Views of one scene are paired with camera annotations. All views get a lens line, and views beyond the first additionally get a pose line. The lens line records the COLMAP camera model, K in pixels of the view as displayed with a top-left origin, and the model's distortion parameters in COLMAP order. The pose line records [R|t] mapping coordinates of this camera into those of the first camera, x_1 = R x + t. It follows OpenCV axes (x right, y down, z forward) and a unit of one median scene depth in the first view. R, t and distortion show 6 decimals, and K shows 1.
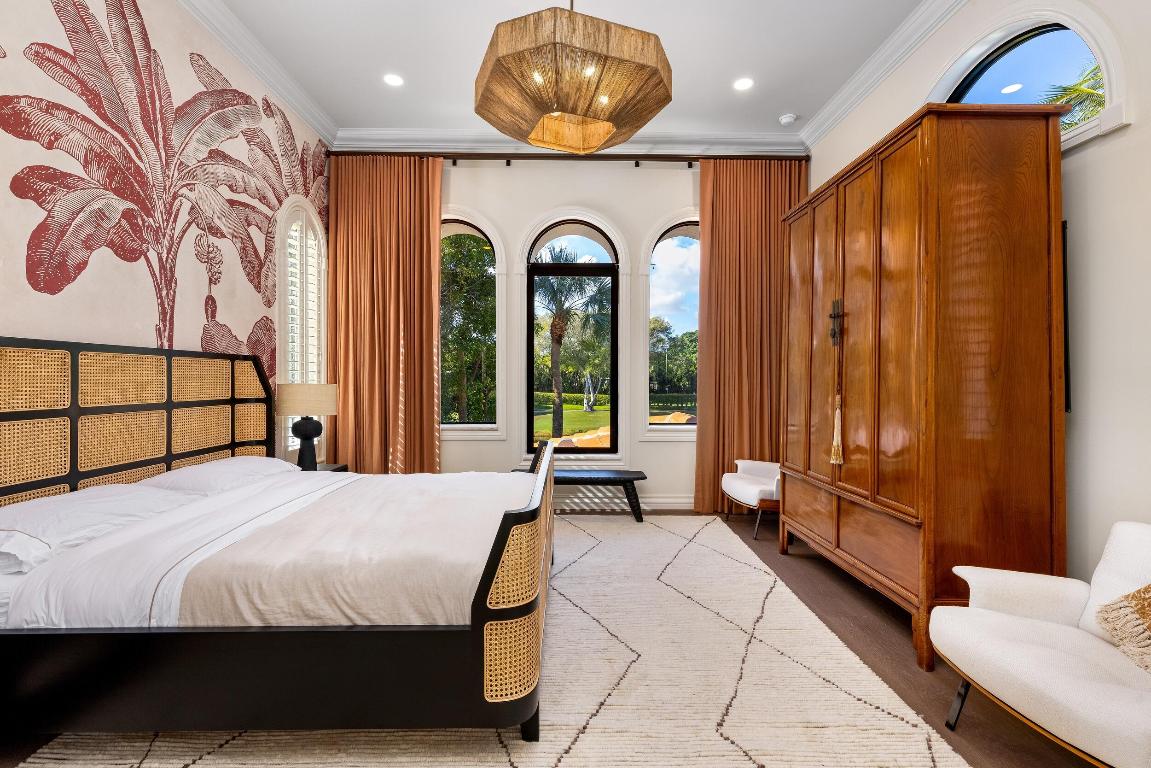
lens RADIAL K [[519.4, 0, 571.4], [0, 519.4, 381.1], [0, 0, 1]] dist [0.017189, 0.000852]
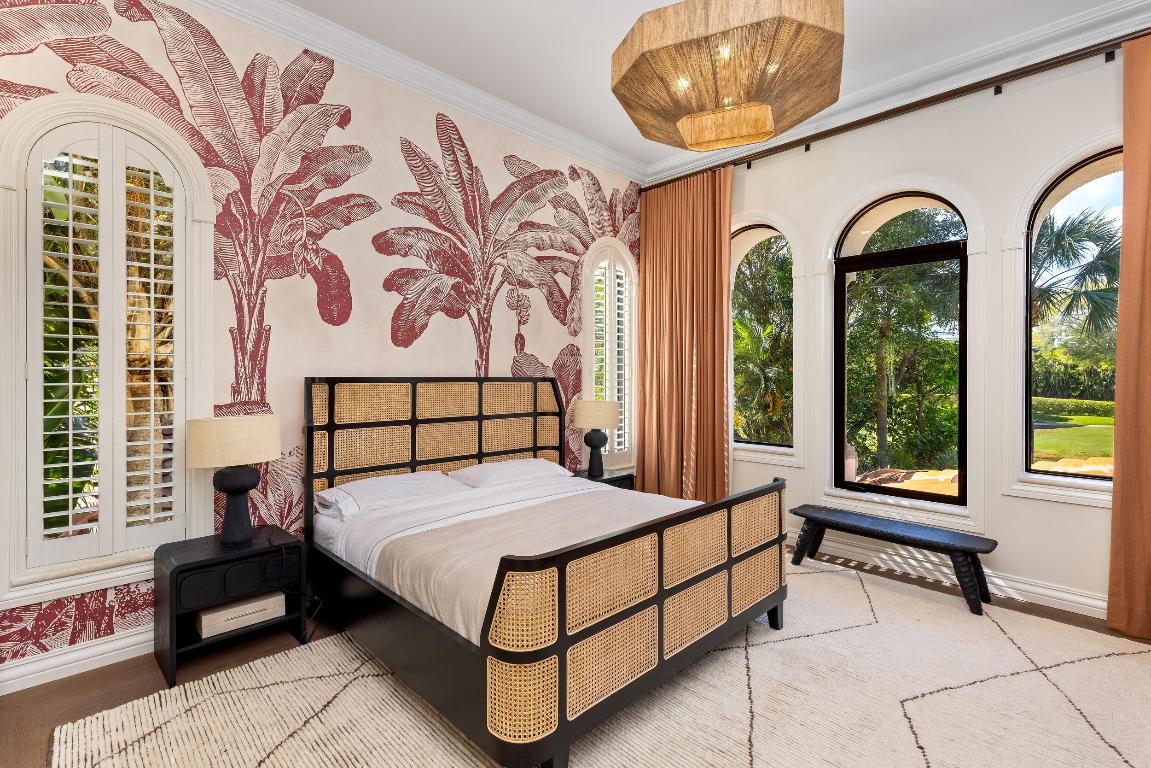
lens RADIAL K [[519.4, 0, 571.4], [0, 519.4, 381.1], [0, 0, 1]] dist [0.017189, 0.000852]
pose [[0.705656, 0.005486, -0.708534, 0.332952], [-0.005696, 0.999982, 0.002070, -0.047568], [0.708532, 0.002575, 0.705674, 0.170517]]
